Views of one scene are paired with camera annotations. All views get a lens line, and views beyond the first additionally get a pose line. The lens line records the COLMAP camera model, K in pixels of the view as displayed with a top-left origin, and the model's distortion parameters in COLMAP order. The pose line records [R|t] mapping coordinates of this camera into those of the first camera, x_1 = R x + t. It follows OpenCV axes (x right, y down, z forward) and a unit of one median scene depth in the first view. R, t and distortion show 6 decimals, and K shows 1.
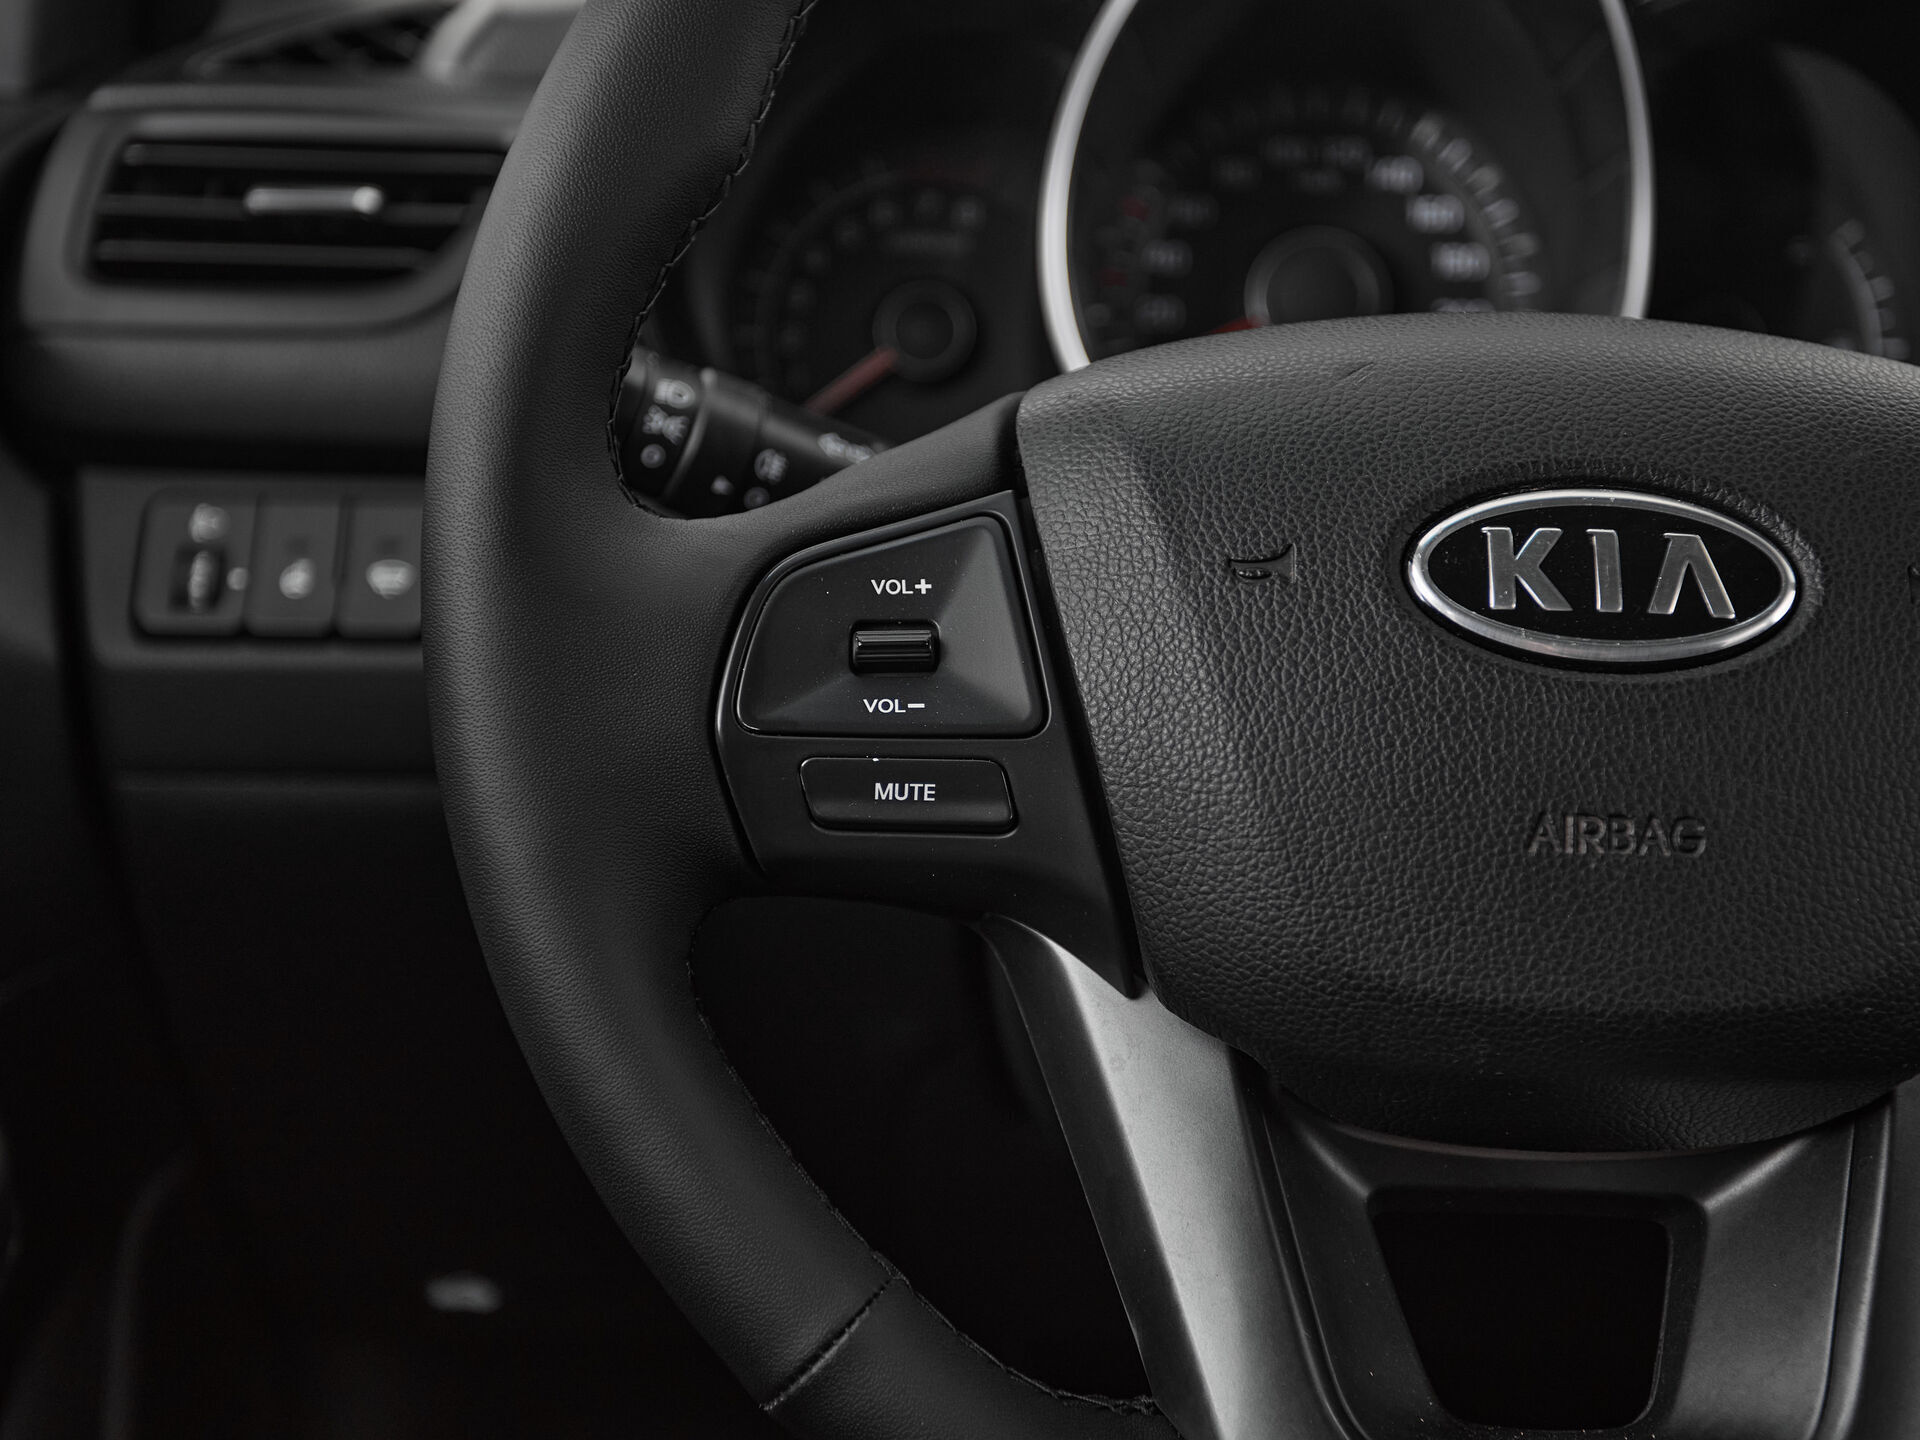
lens RADIAL K [[2509.4, 0, 988.3], [0, 2509.4, 722.1], [0, 0, 1]] dist [0.035155, 0.006847]
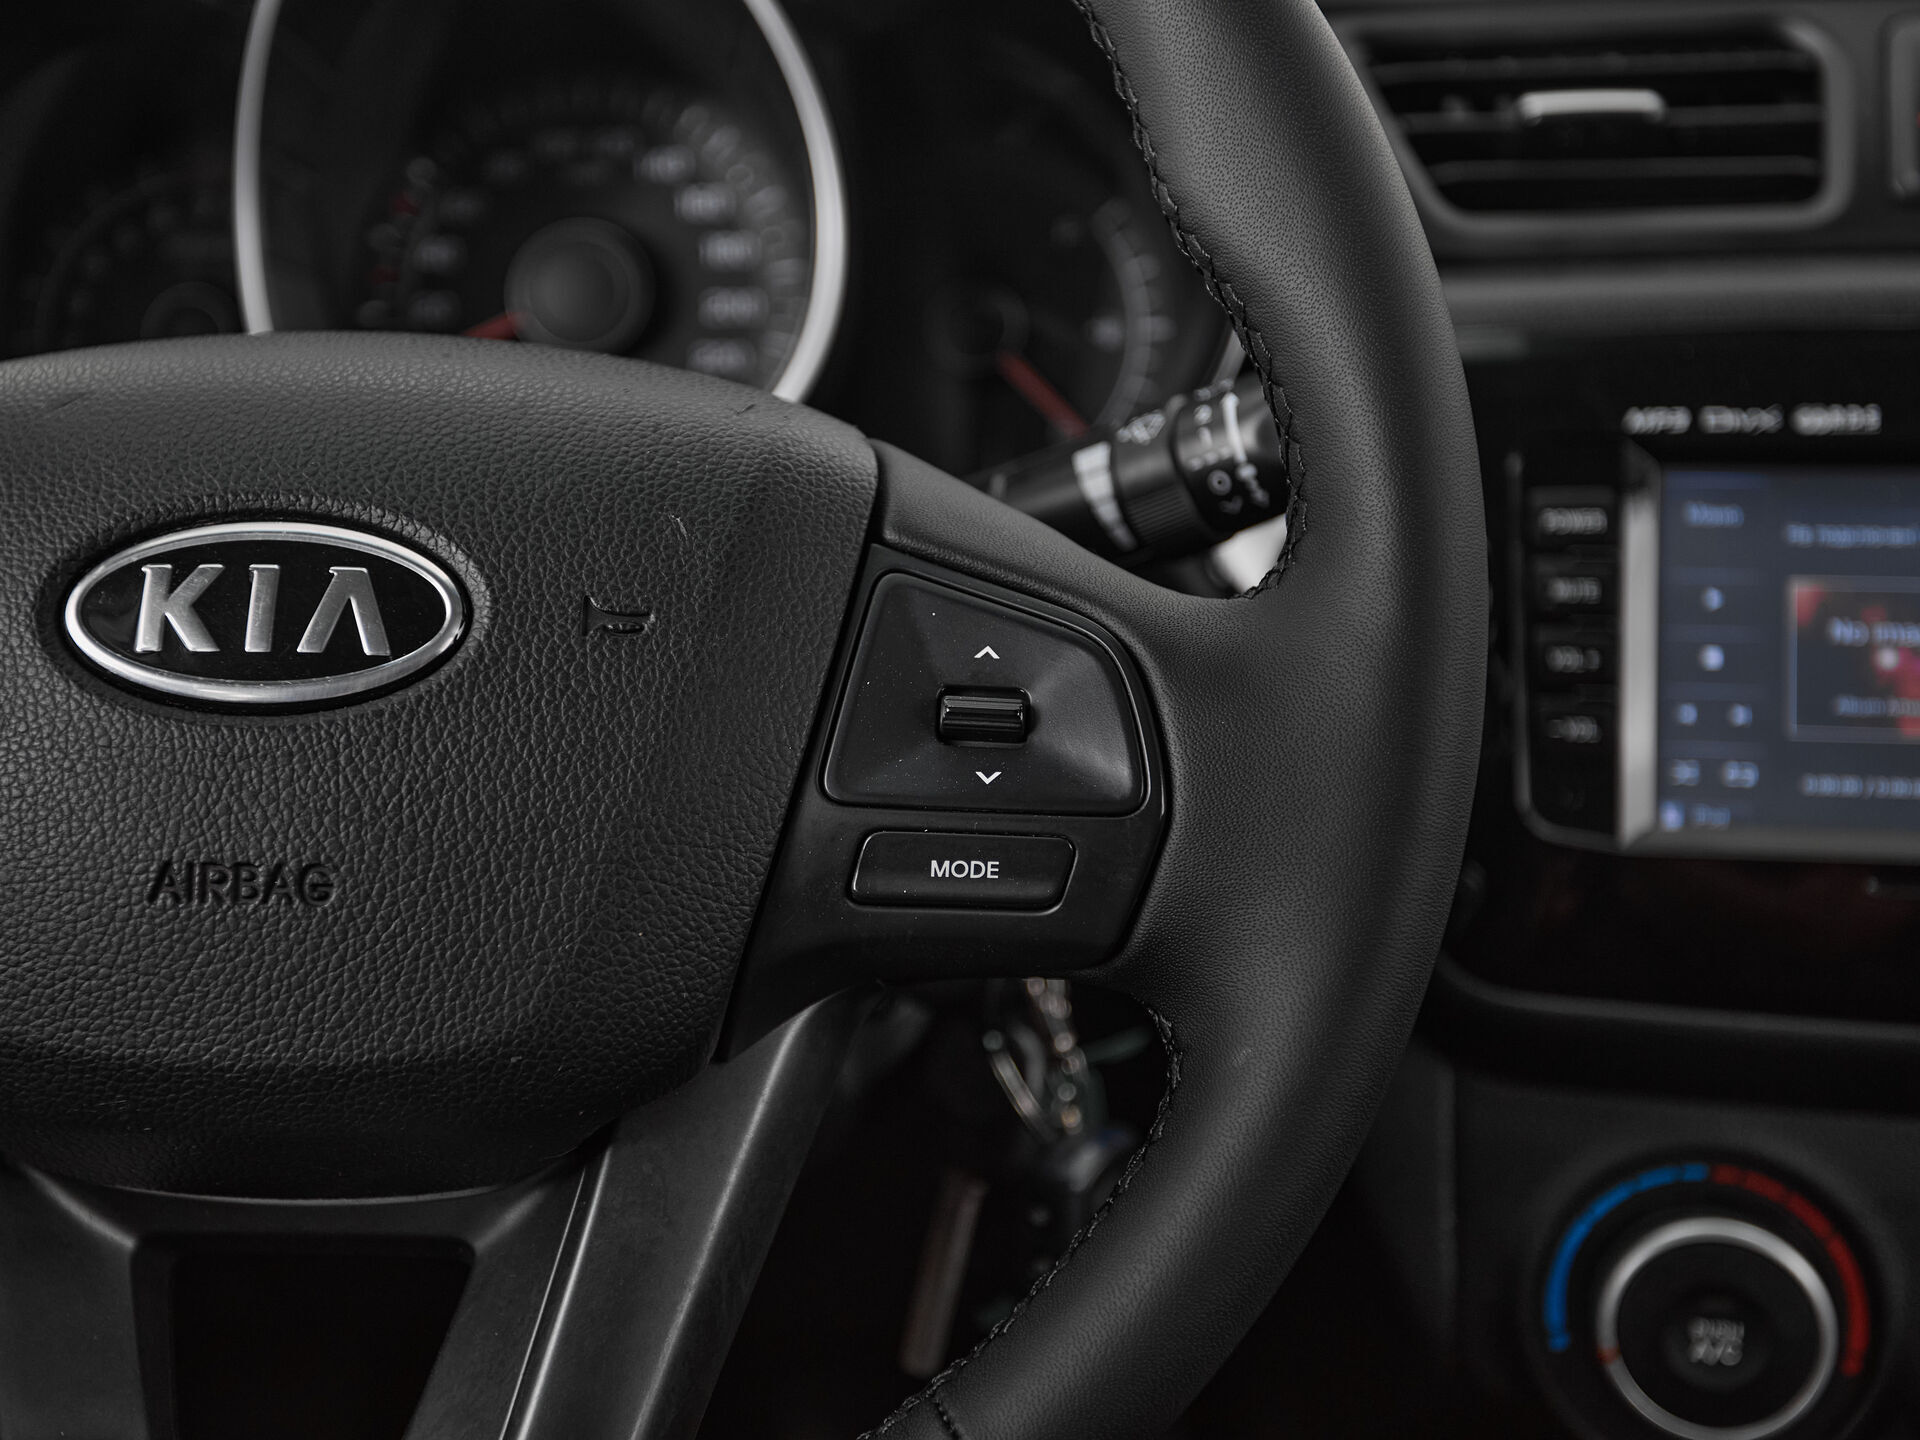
lens RADIAL K [[2385.4, 0, 851.4], [0, 2385.4, 719.2], [0, 0, 1]] dist [0.022132, 0.048061]
pose [[0.998465, -0.019041, -0.052011, 0.519553], [0.020338, 0.999492, 0.024529, -0.035448], [0.051518, -0.025549, 0.998345, 0.093274]]
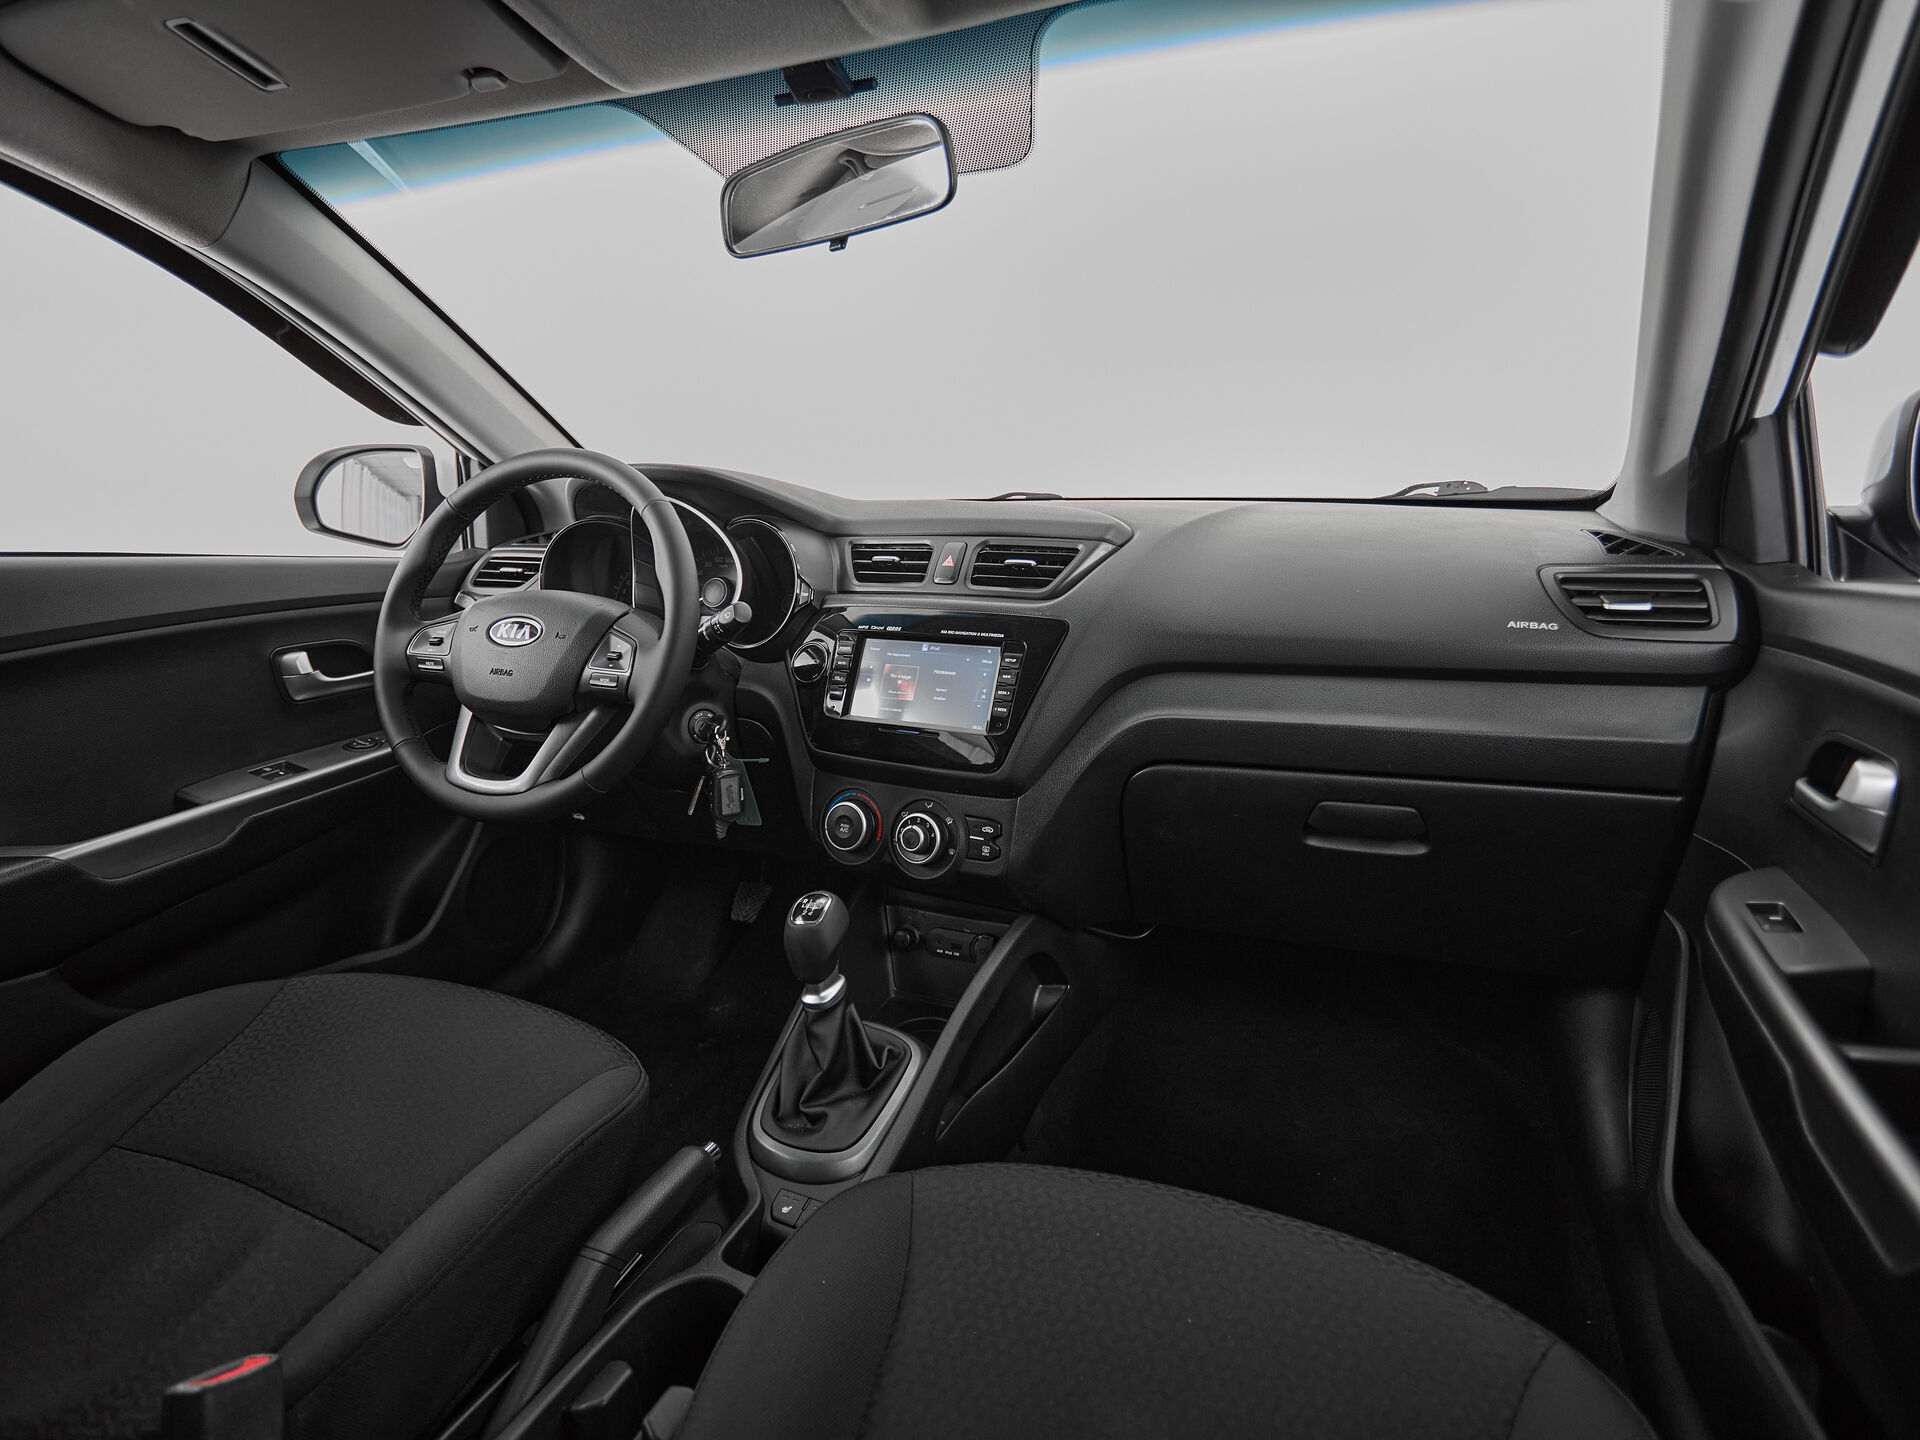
lens RADIAL K [[1019.2, 0, 949.5], [0, 1019.2, 718.0], [0, 0, 1]] dist [0.000474, -0.000034]
pose [[0.929670, 0.056574, -0.364022, 2.133276], [-0.078296, 0.995906, -0.045181, 0.178395], [0.359976, 0.070505, 0.930294, -0.899326]]
